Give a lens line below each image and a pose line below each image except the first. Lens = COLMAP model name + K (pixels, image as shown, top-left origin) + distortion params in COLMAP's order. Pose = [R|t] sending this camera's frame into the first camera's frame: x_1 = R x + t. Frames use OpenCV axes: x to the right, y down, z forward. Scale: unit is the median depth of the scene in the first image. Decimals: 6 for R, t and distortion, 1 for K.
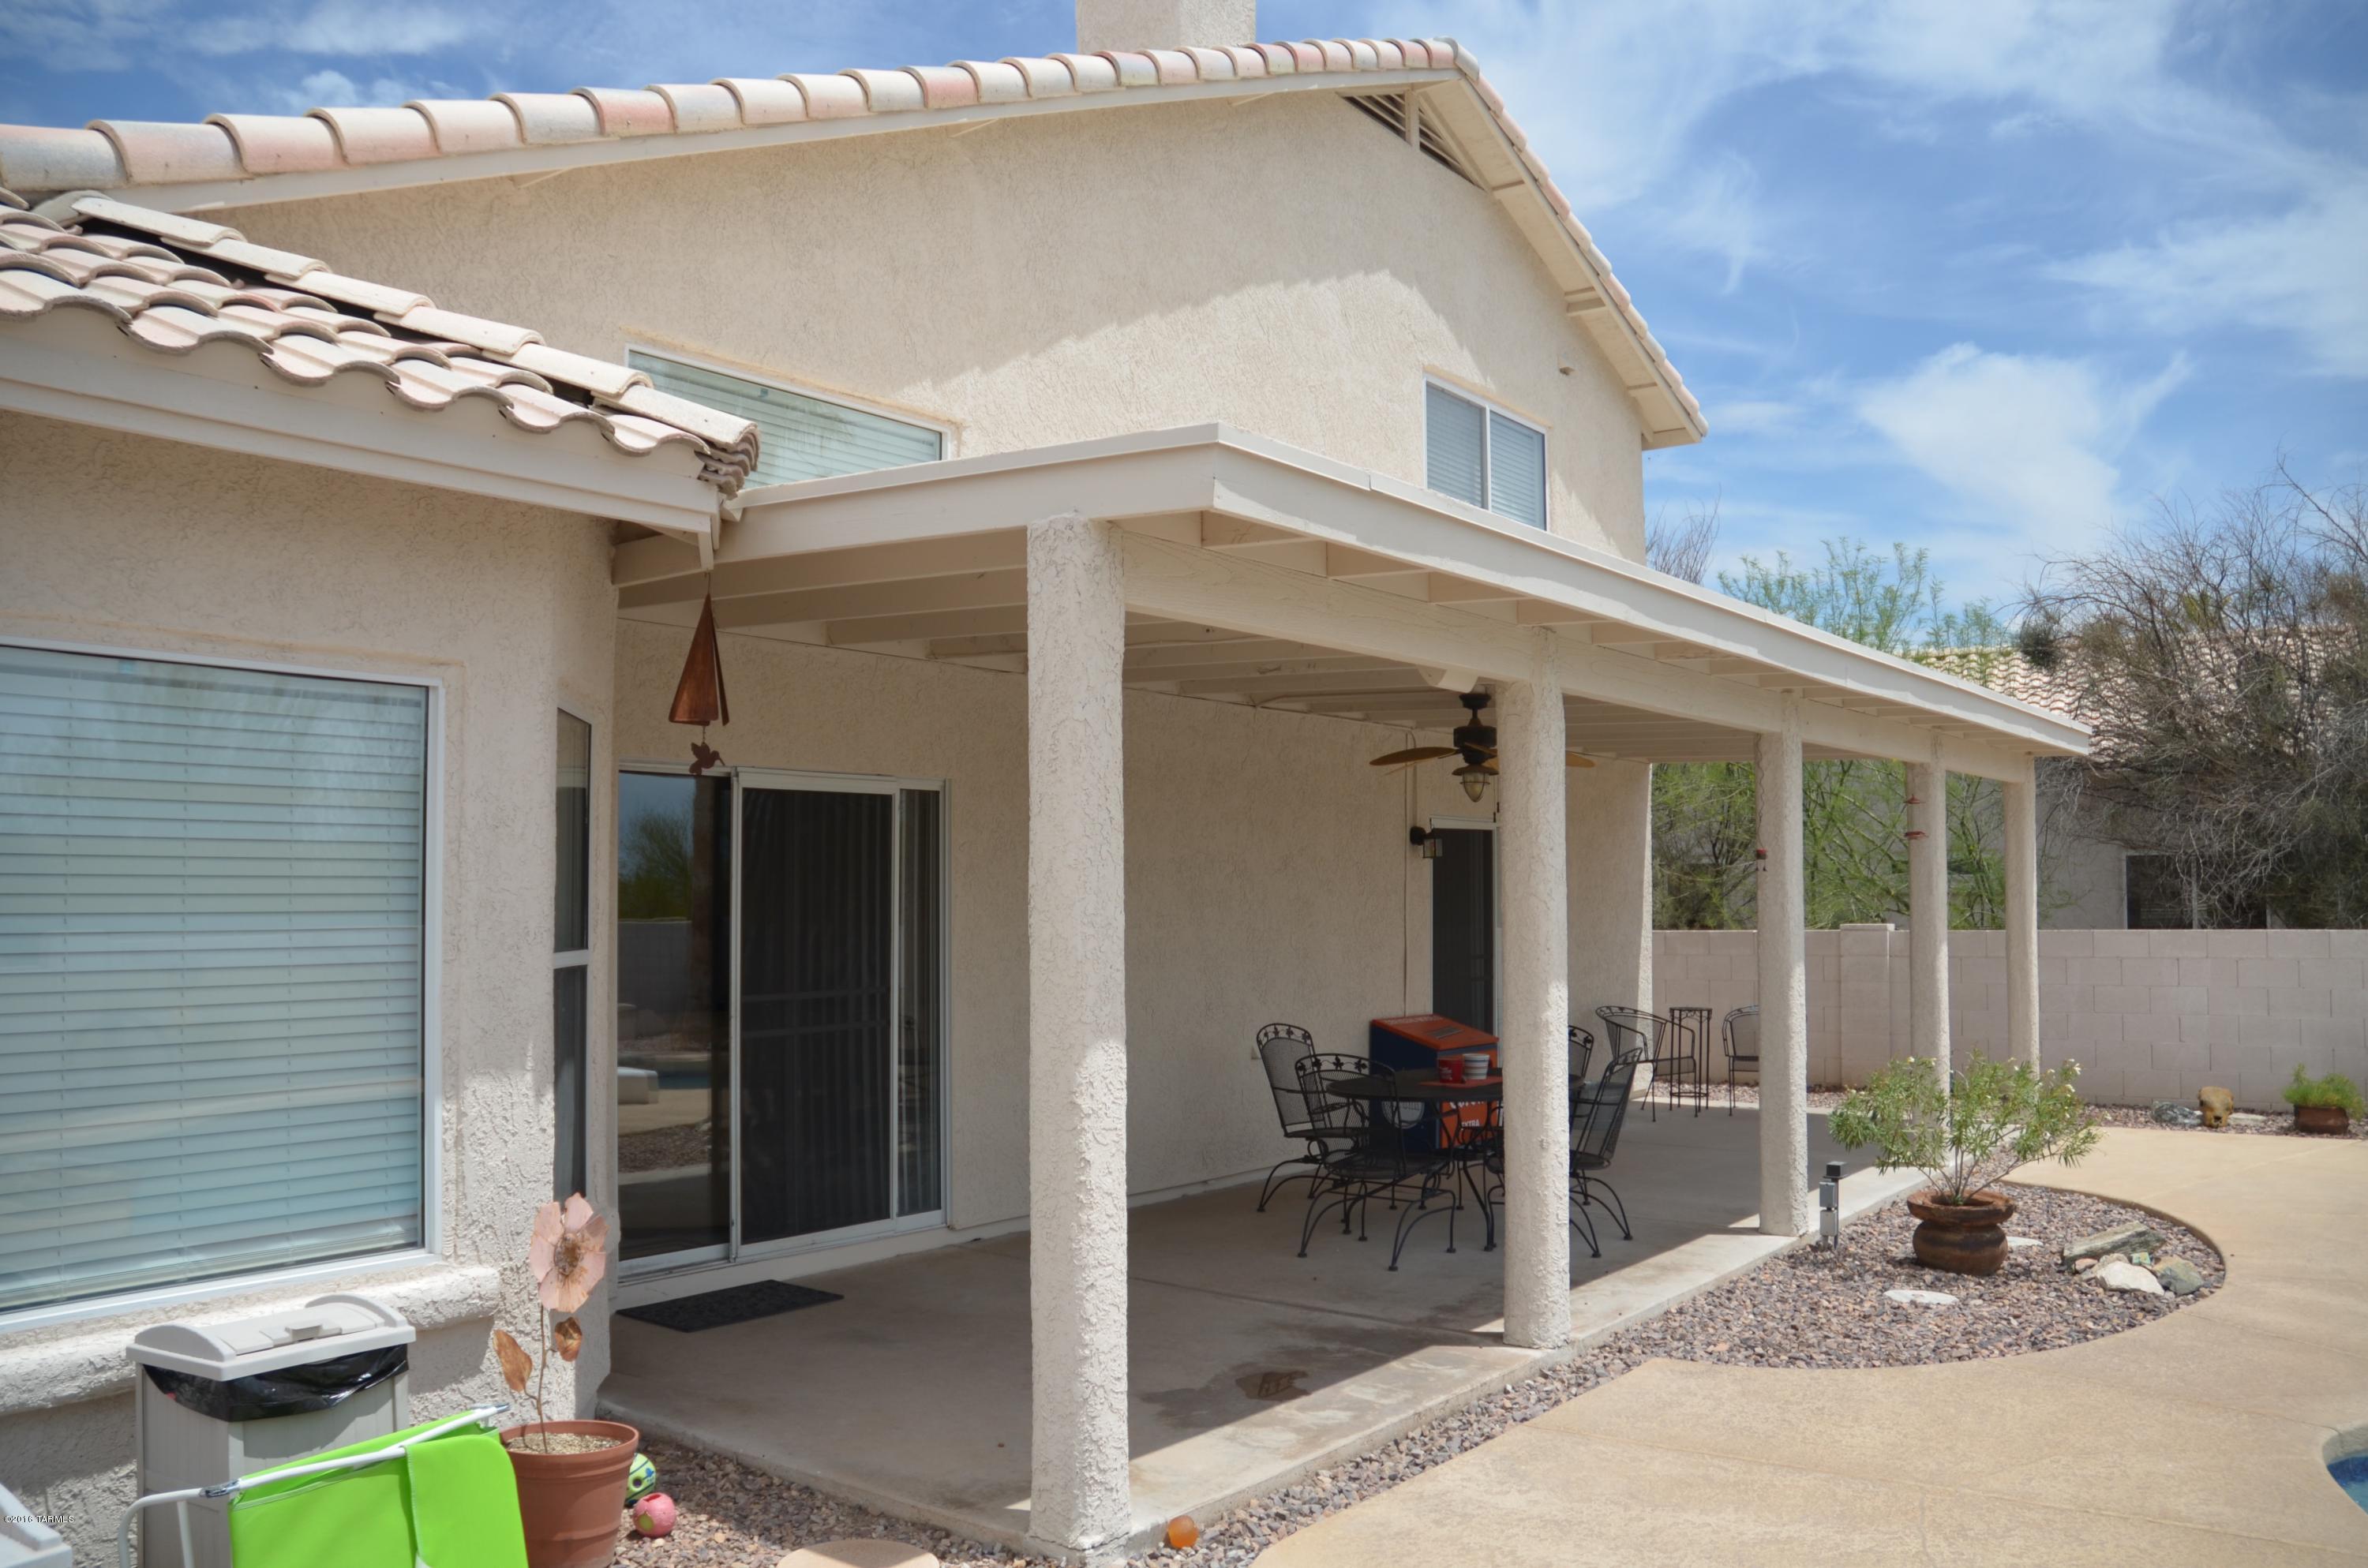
lens RADIAL K [[1829.5, 0, 1191.2], [0, 1829.5, 833.0], [0, 0, 1]] dist [-0.172671, 0.152222]
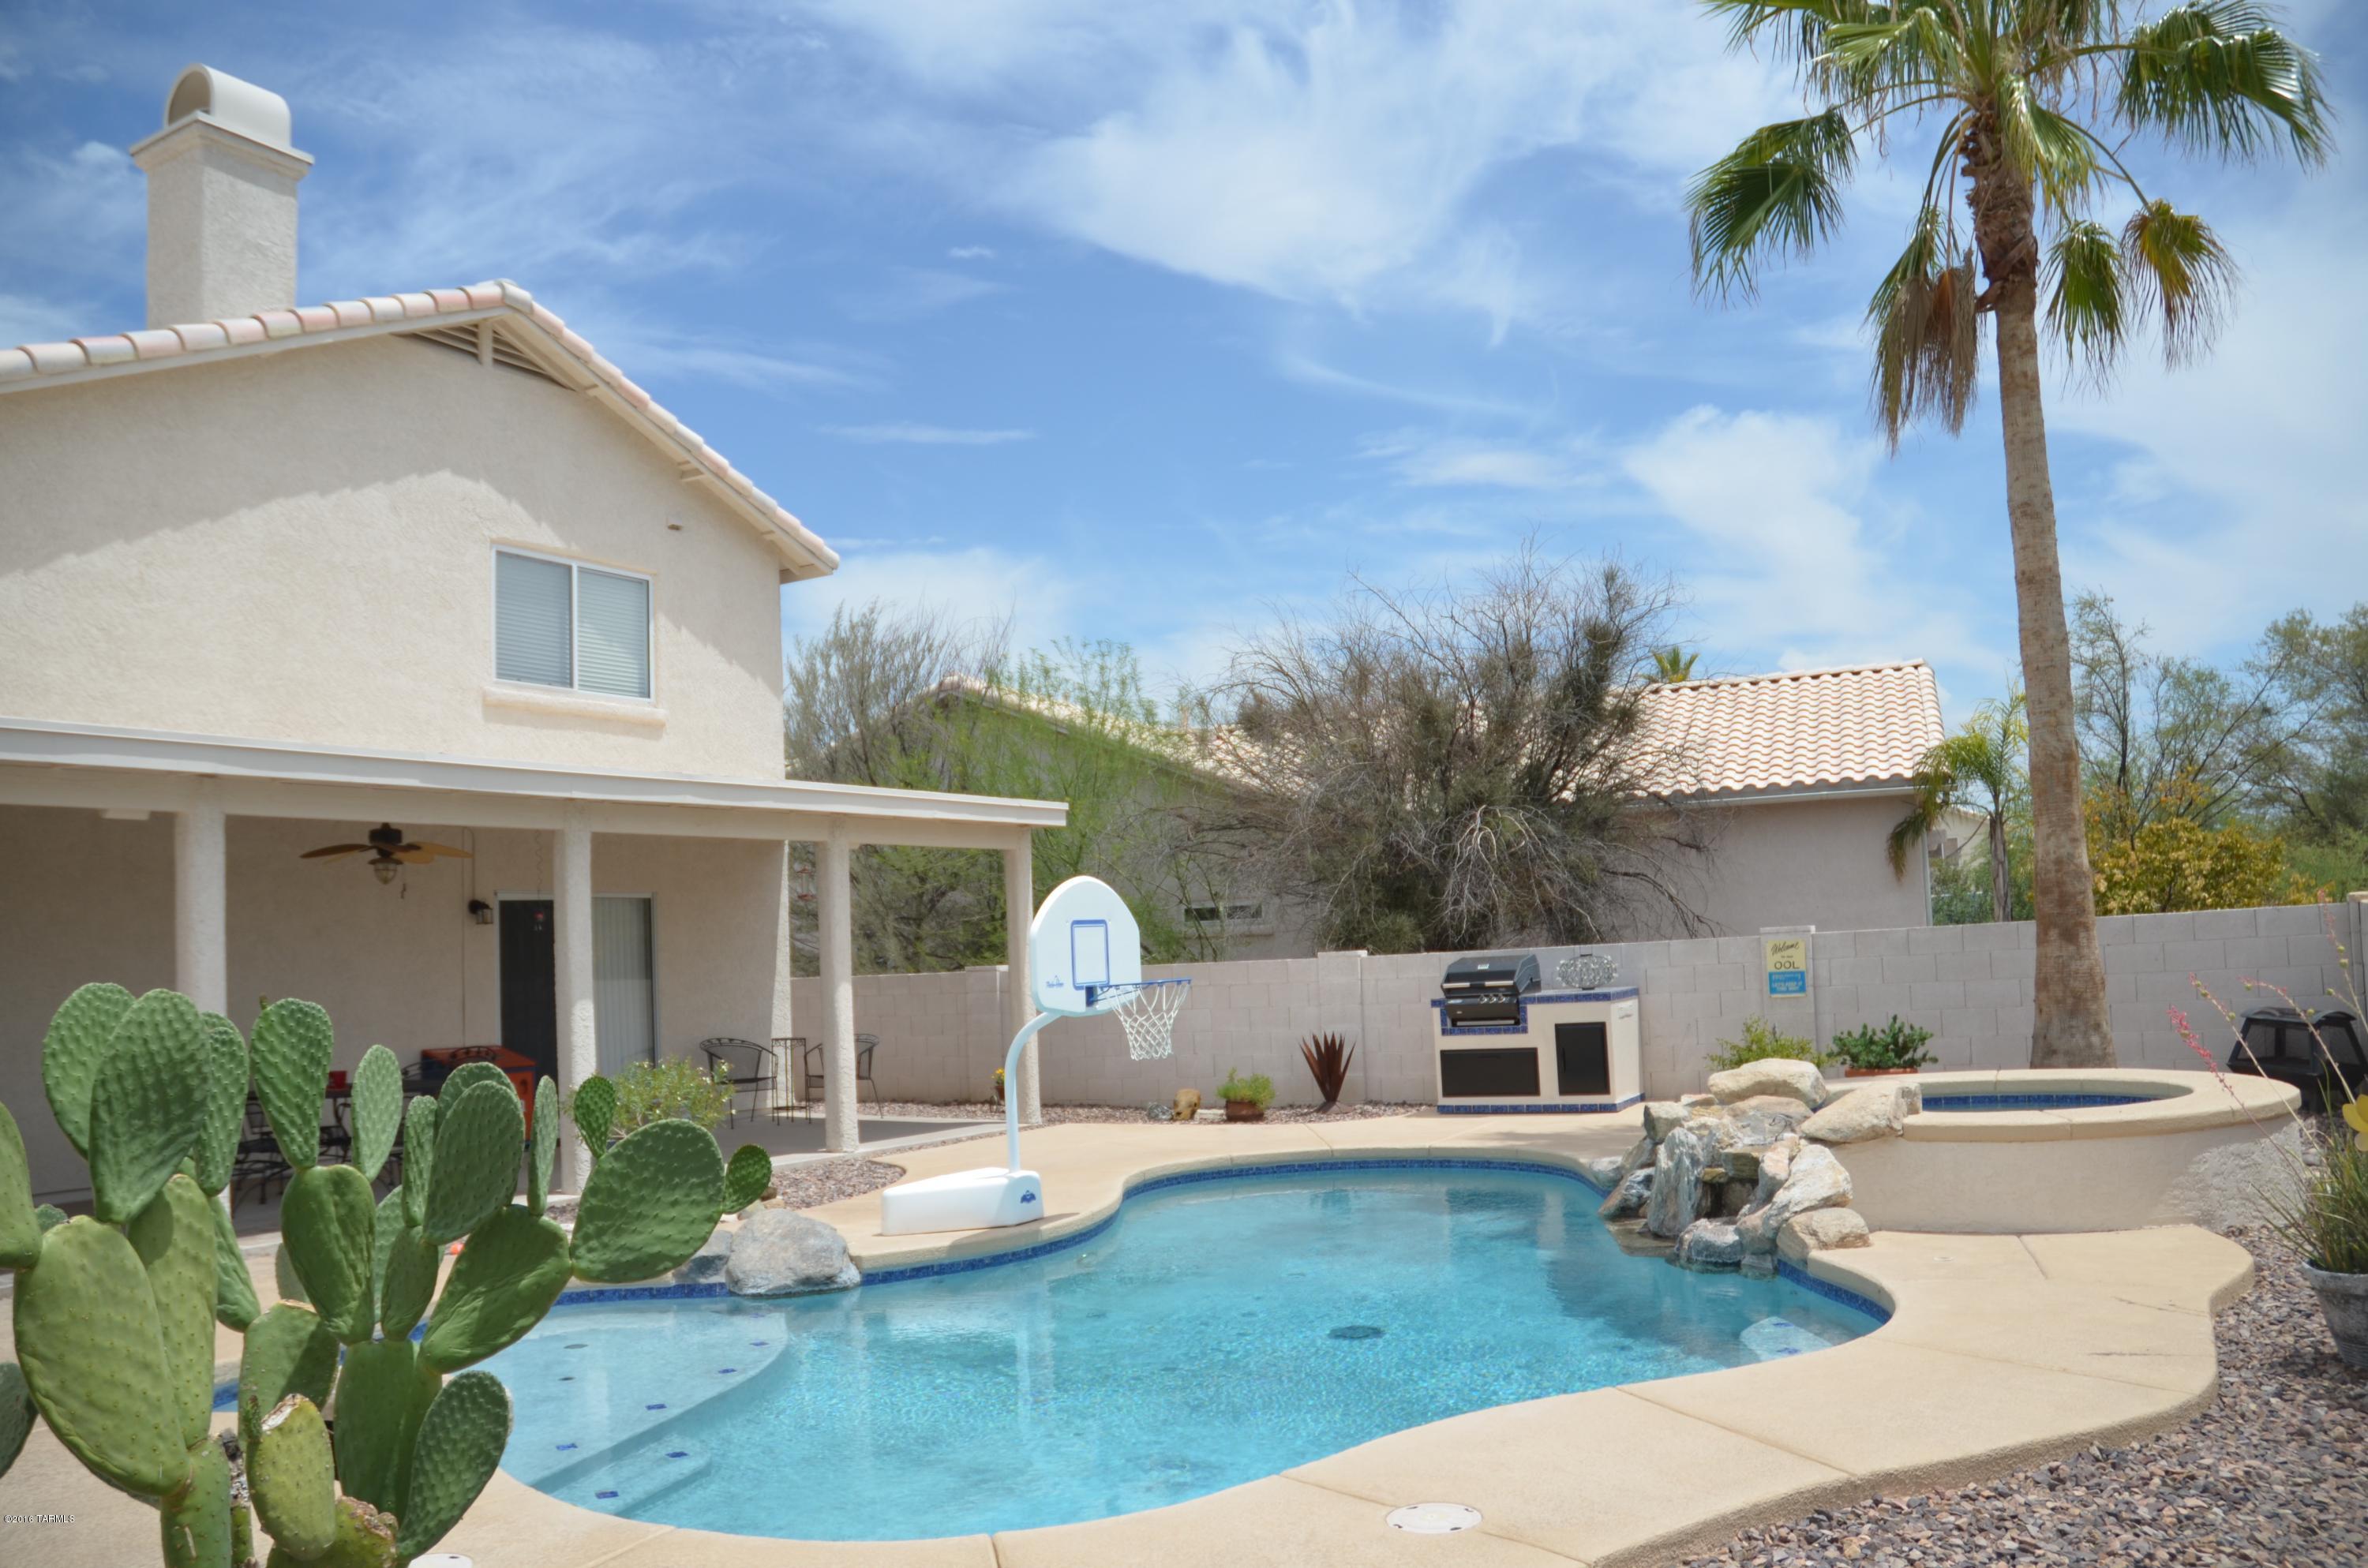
lens RADIAL K [[1829.5, 0, 1191.2], [0, 1829.5, 833.0], [0, 0, 1]] dist [-0.172671, 0.152222]
pose [[0.994514, -0.031332, 0.099798, 0.478049], [0.034562, 0.998928, -0.030802, 0.005116], [-0.098726, 0.034082, 0.994531, -0.291442]]
